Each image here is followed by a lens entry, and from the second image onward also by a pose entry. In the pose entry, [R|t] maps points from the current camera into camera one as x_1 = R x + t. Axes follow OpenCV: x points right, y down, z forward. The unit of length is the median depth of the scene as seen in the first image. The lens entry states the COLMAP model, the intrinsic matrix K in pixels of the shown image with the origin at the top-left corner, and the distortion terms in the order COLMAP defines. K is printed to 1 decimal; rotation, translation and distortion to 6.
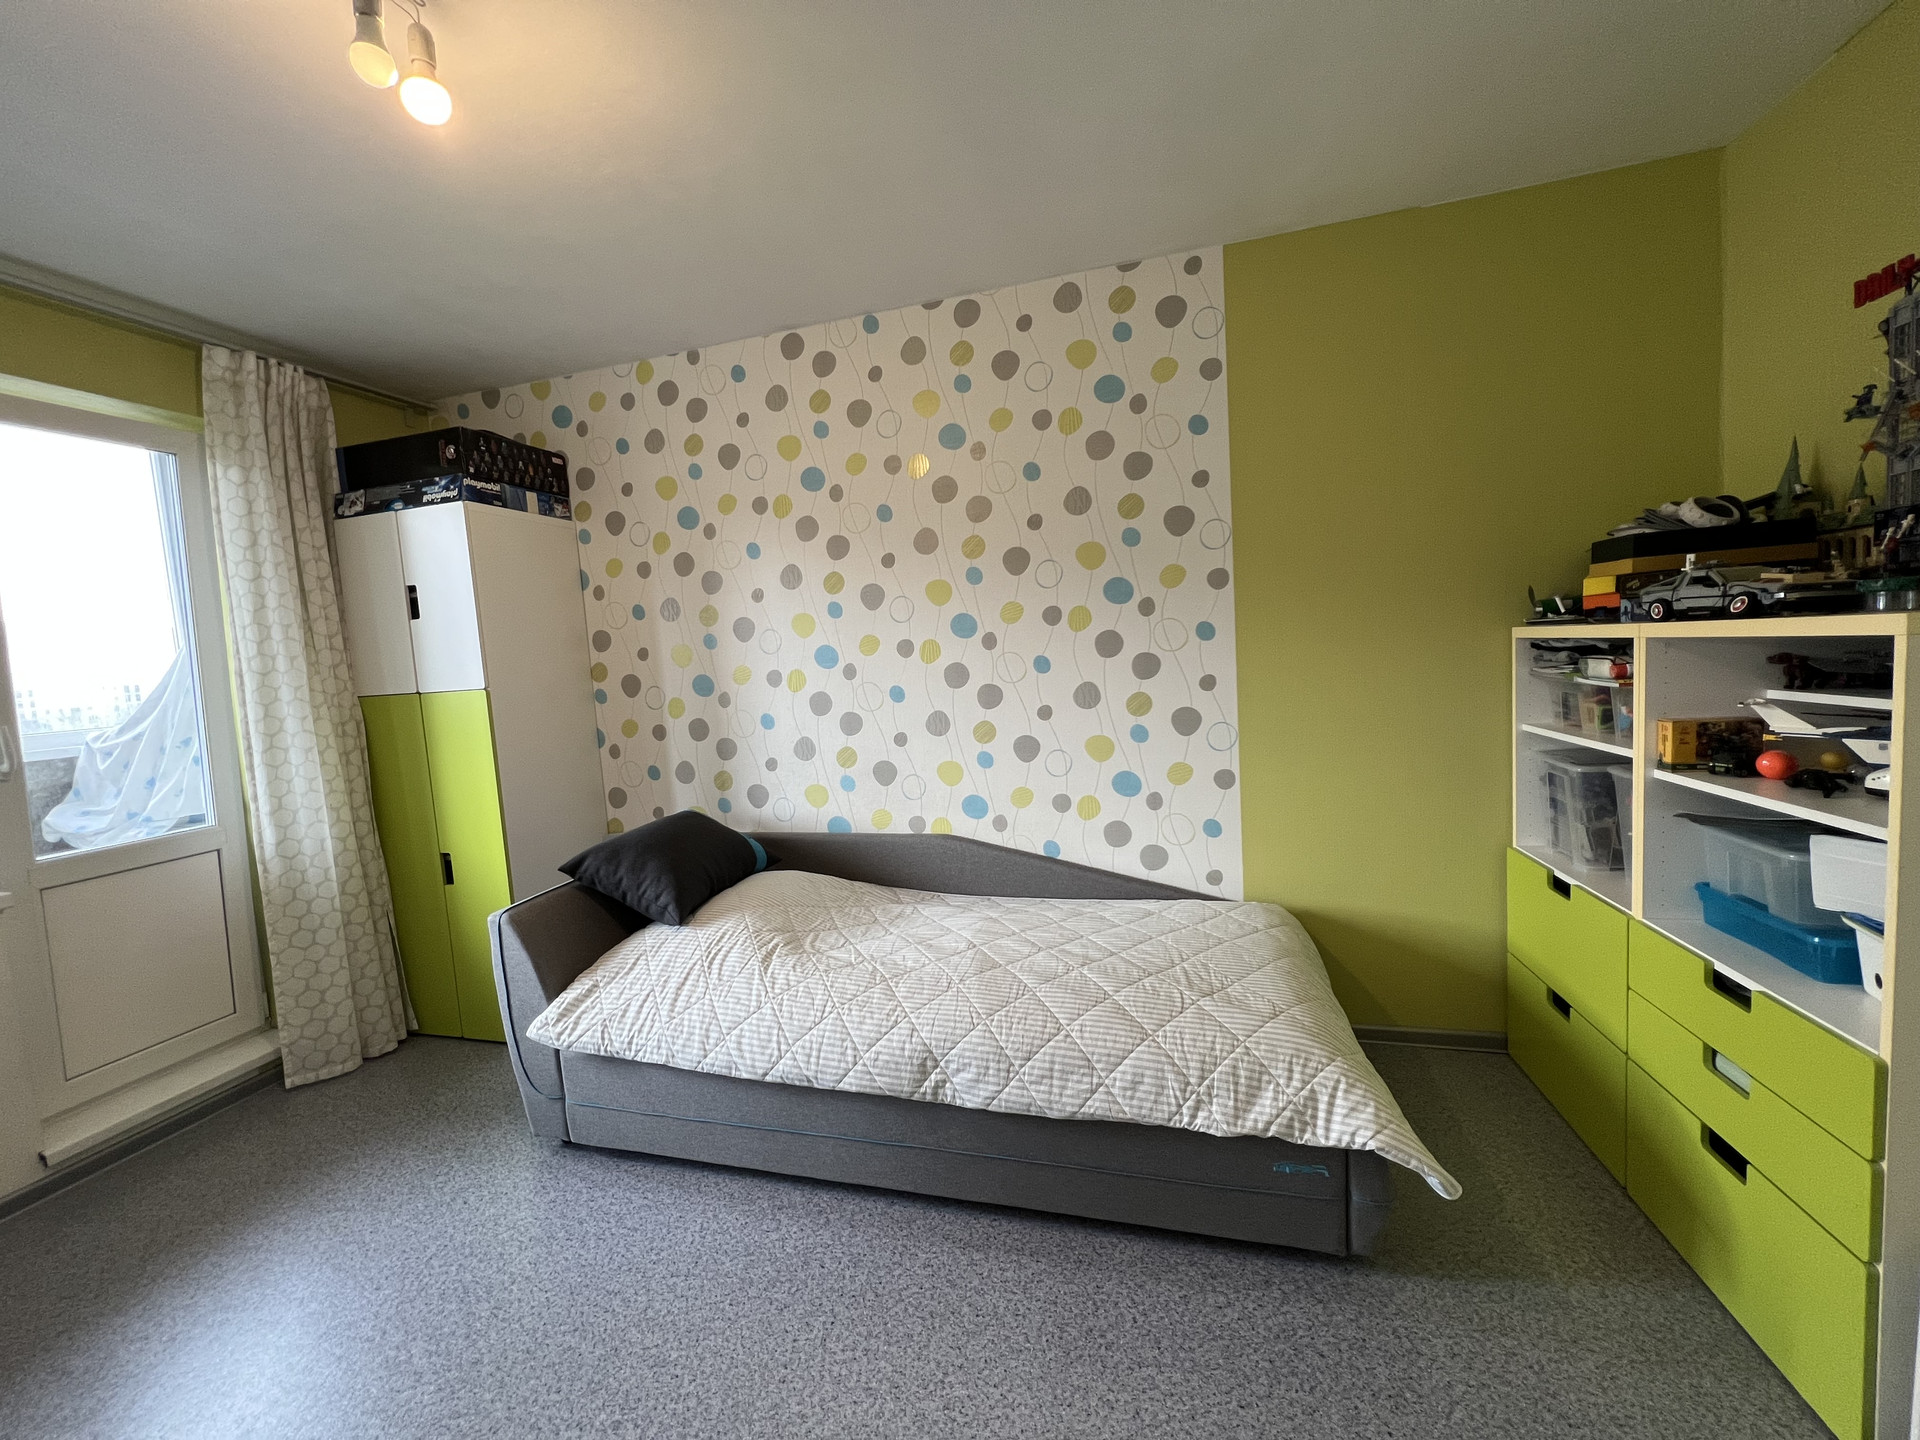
lens RADIAL K [[769.1, 0, 951.7], [0, 769.1, 716.8], [0, 0, 1]] dist [0.000342, 0.000164]
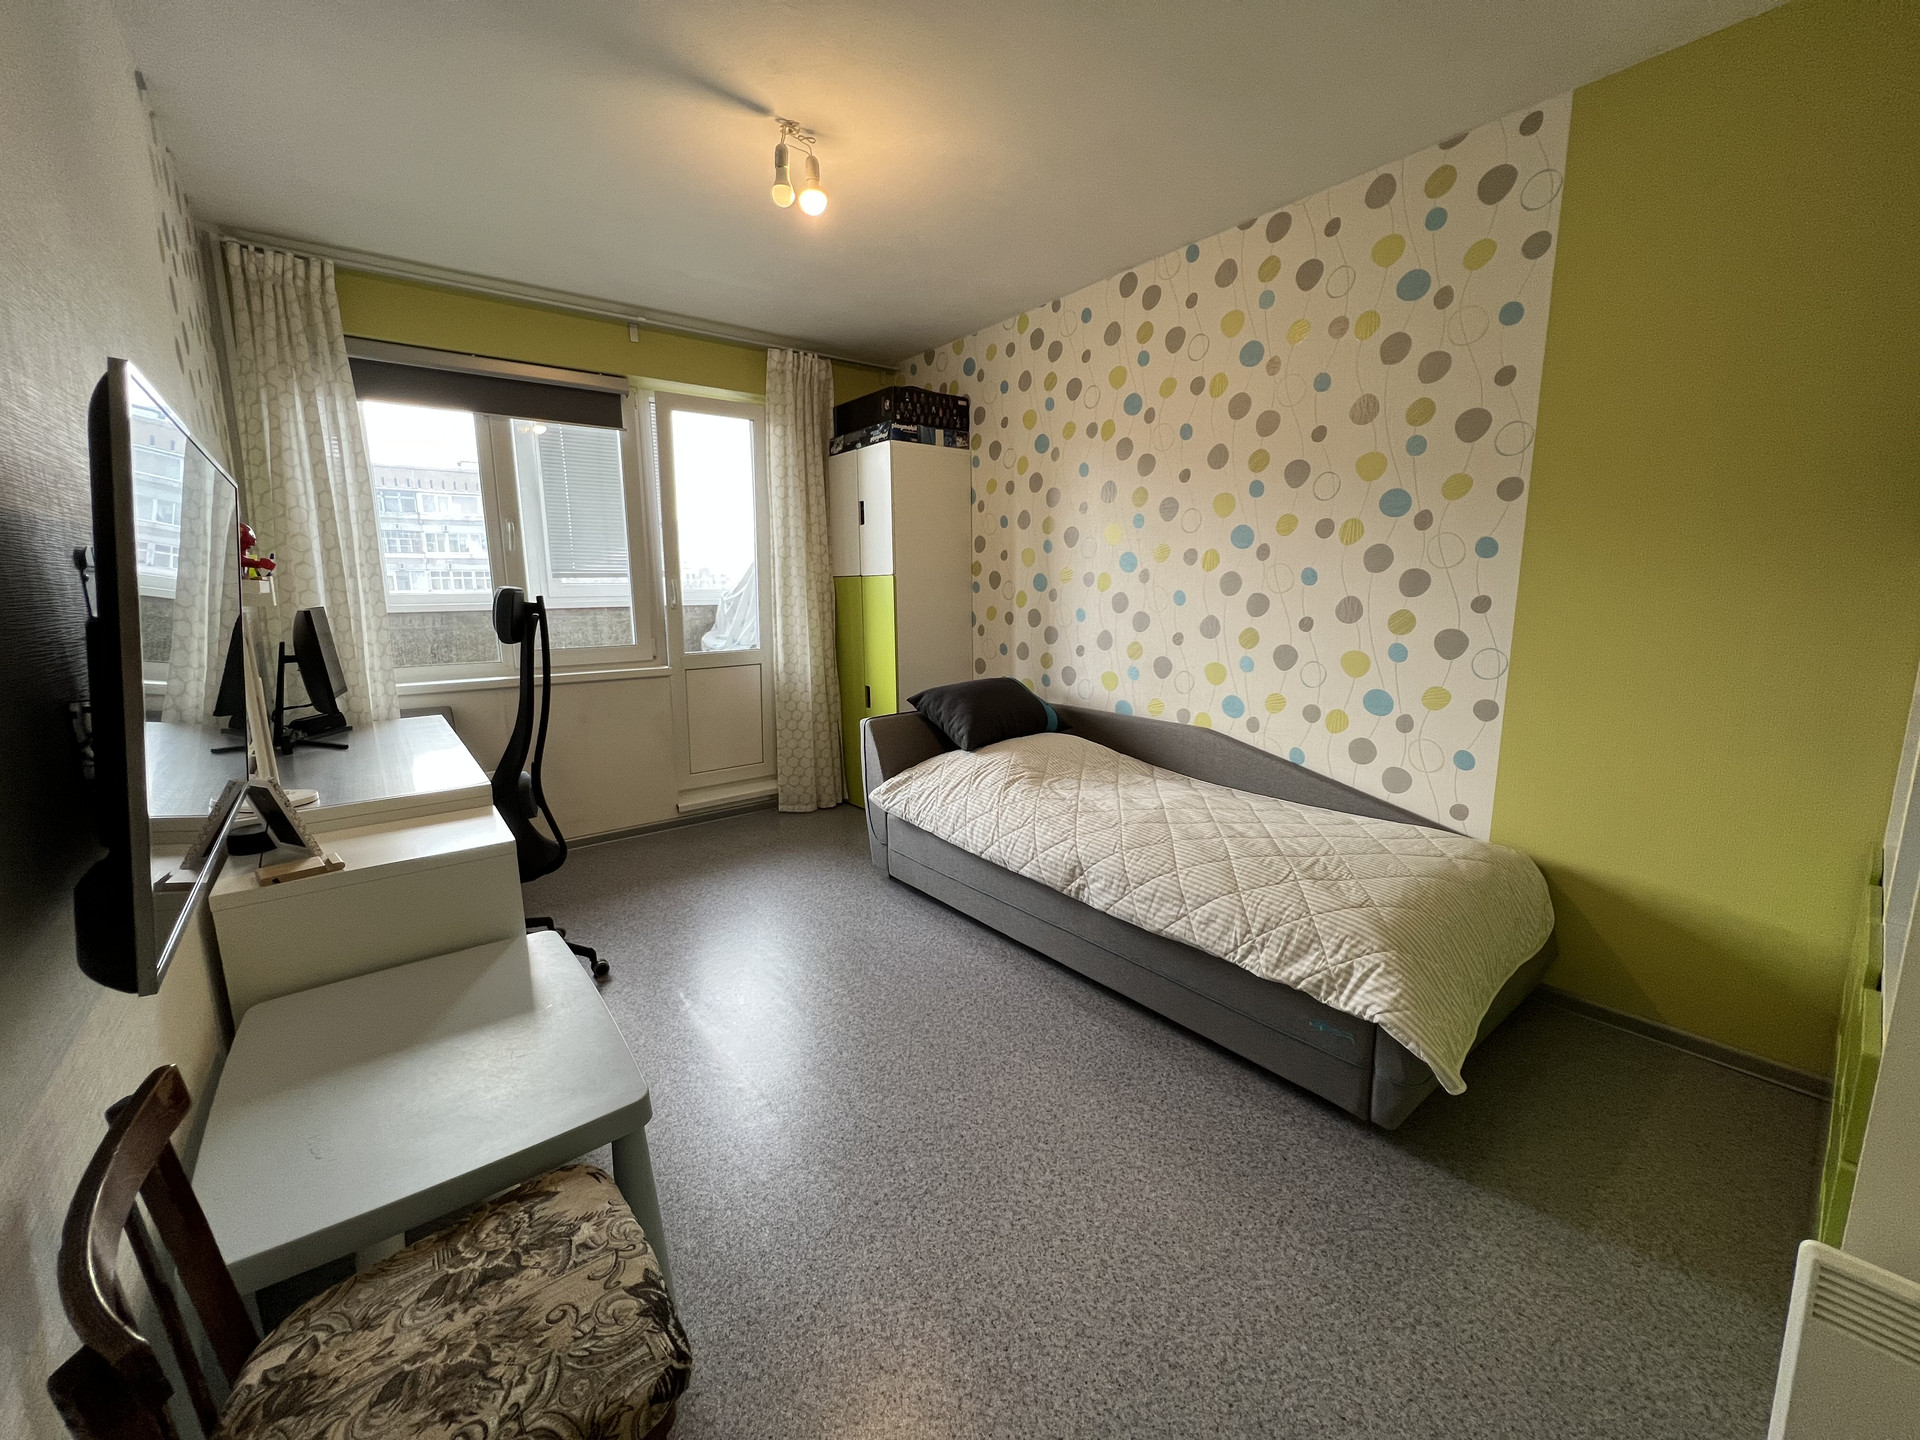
lens RADIAL K [[769.1, 0, 951.7], [0, 769.1, 716.8], [0, 0, 1]] dist [0.000342, 0.000164]
pose [[0.811098, 0.153314, -0.564459, 0.339146], [-0.092049, 0.986469, 0.135668, 0.021066], [0.577622, -0.058082, 0.814236, -0.124169]]
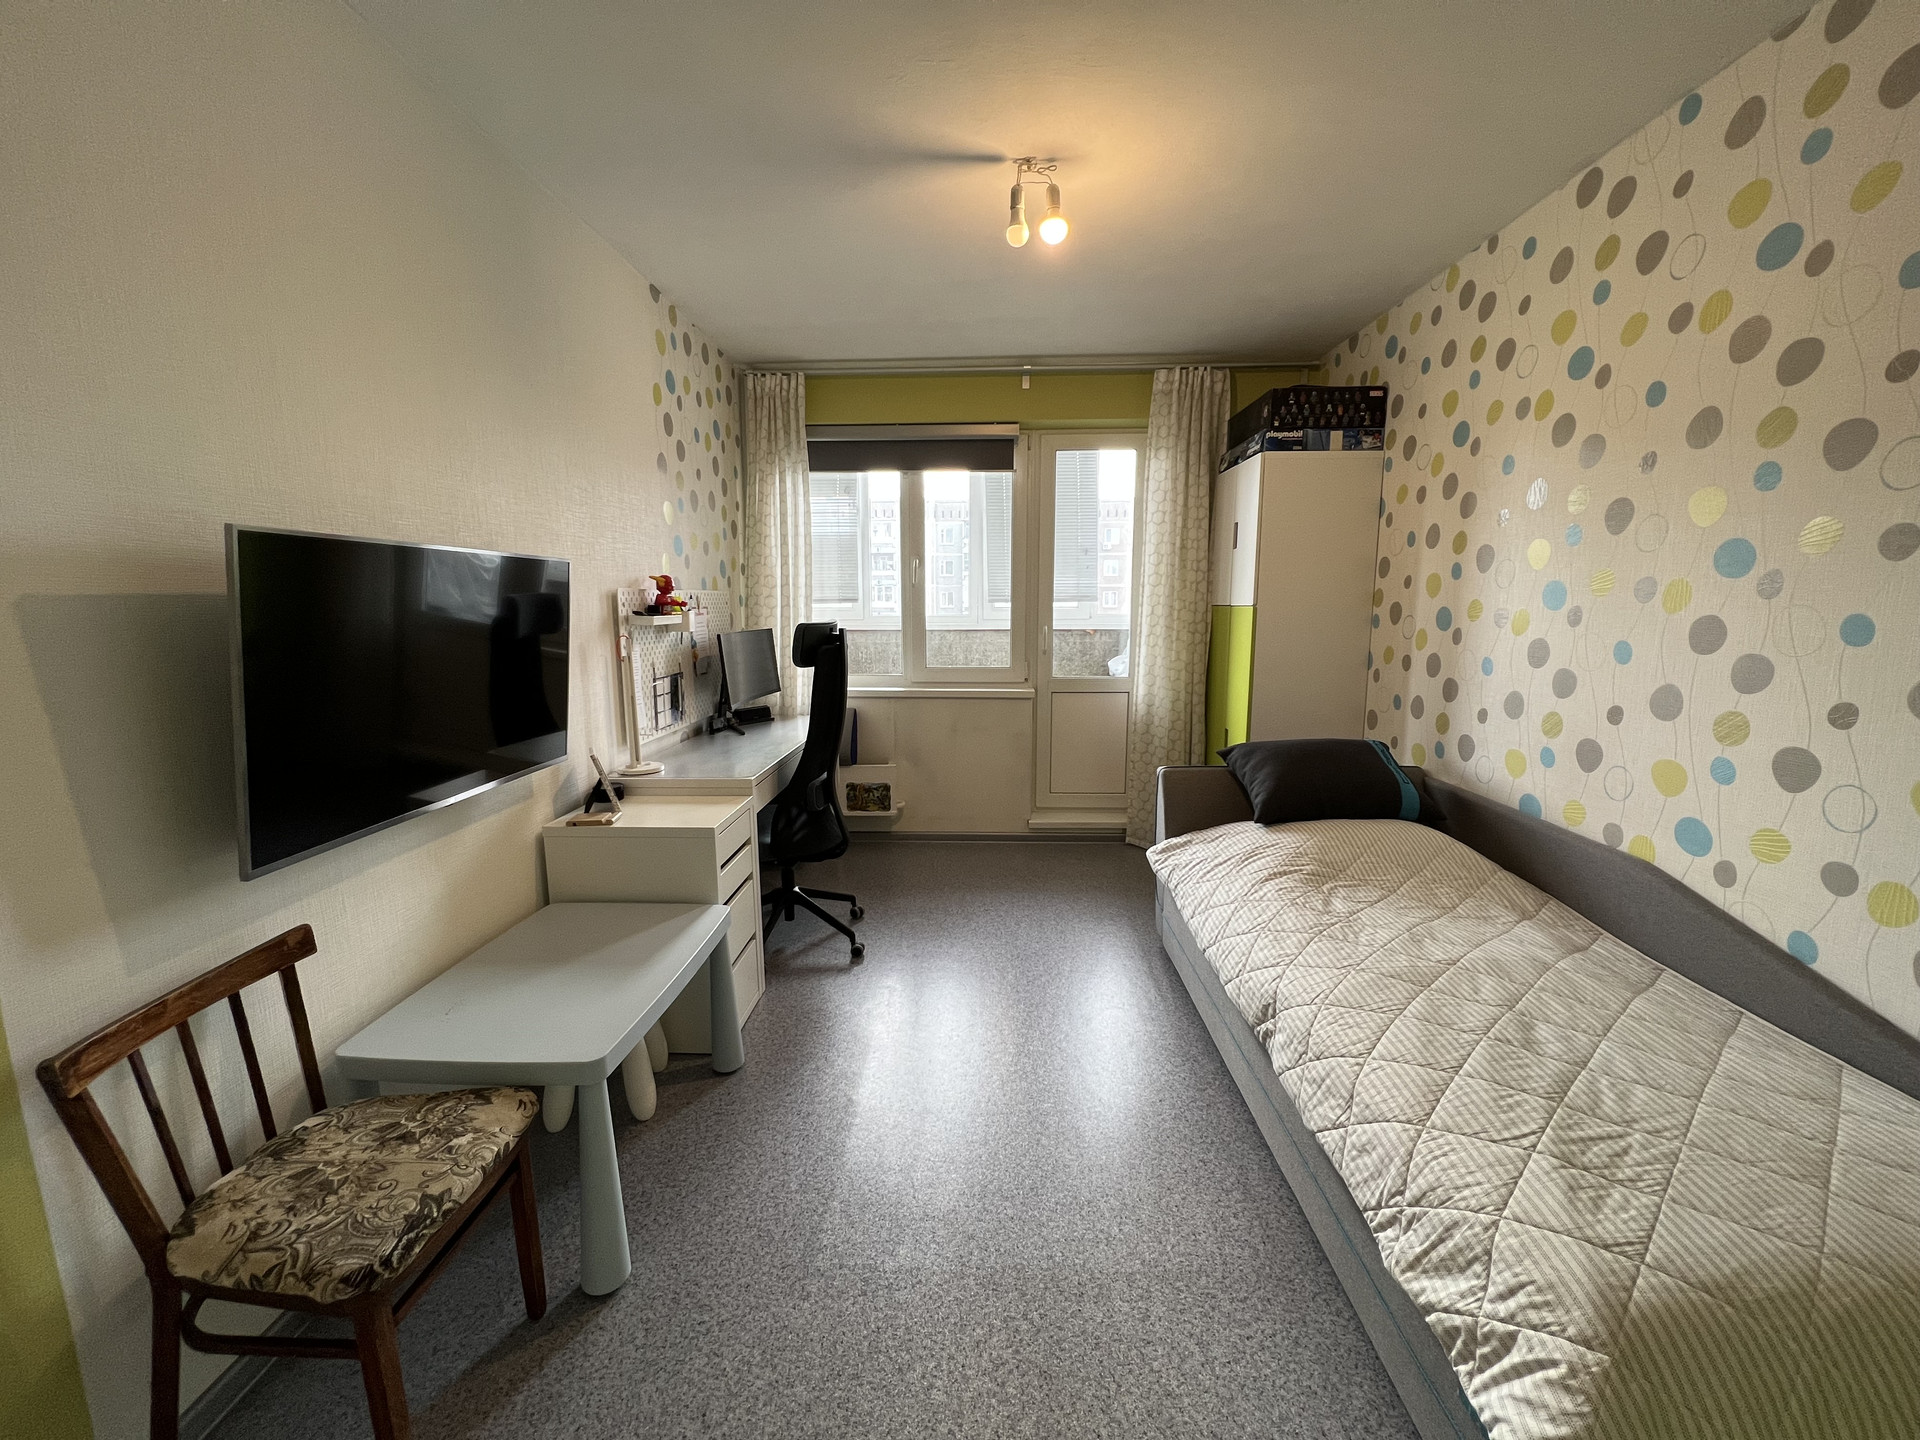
lens RADIAL K [[767.7, 0, 954.1], [0, 767.7, 716.4], [0, 0, 1]] dist [-0.002060, 0.000922]
pose [[0.241861, 0.205990, -0.948194, 0.501857], [-0.096898, 0.977449, 0.187630, -0.048014], [0.965461, 0.046498, 0.256366, 0.222856]]
